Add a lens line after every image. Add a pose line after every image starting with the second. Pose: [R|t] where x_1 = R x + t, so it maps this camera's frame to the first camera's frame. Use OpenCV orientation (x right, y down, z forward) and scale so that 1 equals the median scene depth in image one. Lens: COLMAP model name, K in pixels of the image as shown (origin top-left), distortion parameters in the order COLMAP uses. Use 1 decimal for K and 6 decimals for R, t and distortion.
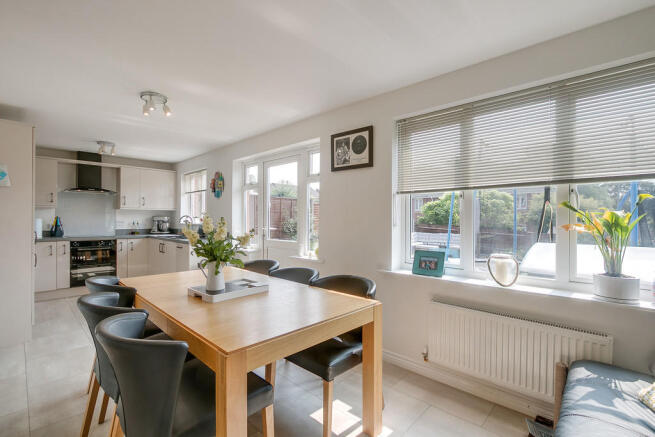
lens RADIAL K [[302.2, 0, 327.8], [0, 302.2, 220.7], [0, 0, 1]] dist [0.000859, 0.000264]
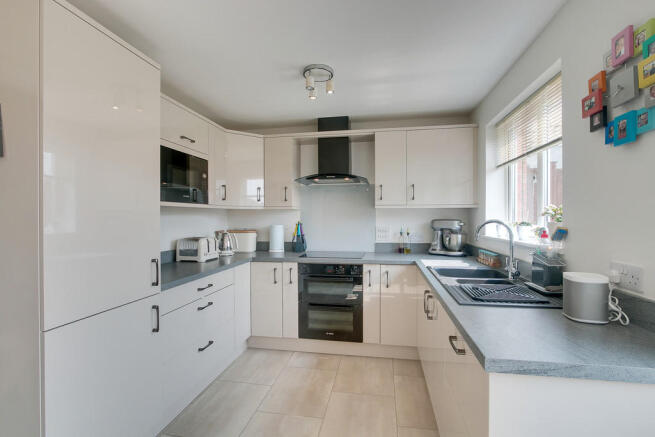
lens RADIAL K [[302.2, 0, 327.4], [0, 302.2, 219.2], [0, 0, 1]] dist [0.000859, 0.000264]
pose [[0.554507, -0.003039, -0.832174, -0.283458], [-0.001423, 0.999988, -0.004600, -0.015957], [0.832178, 0.003734, 0.554496, 0.645963]]
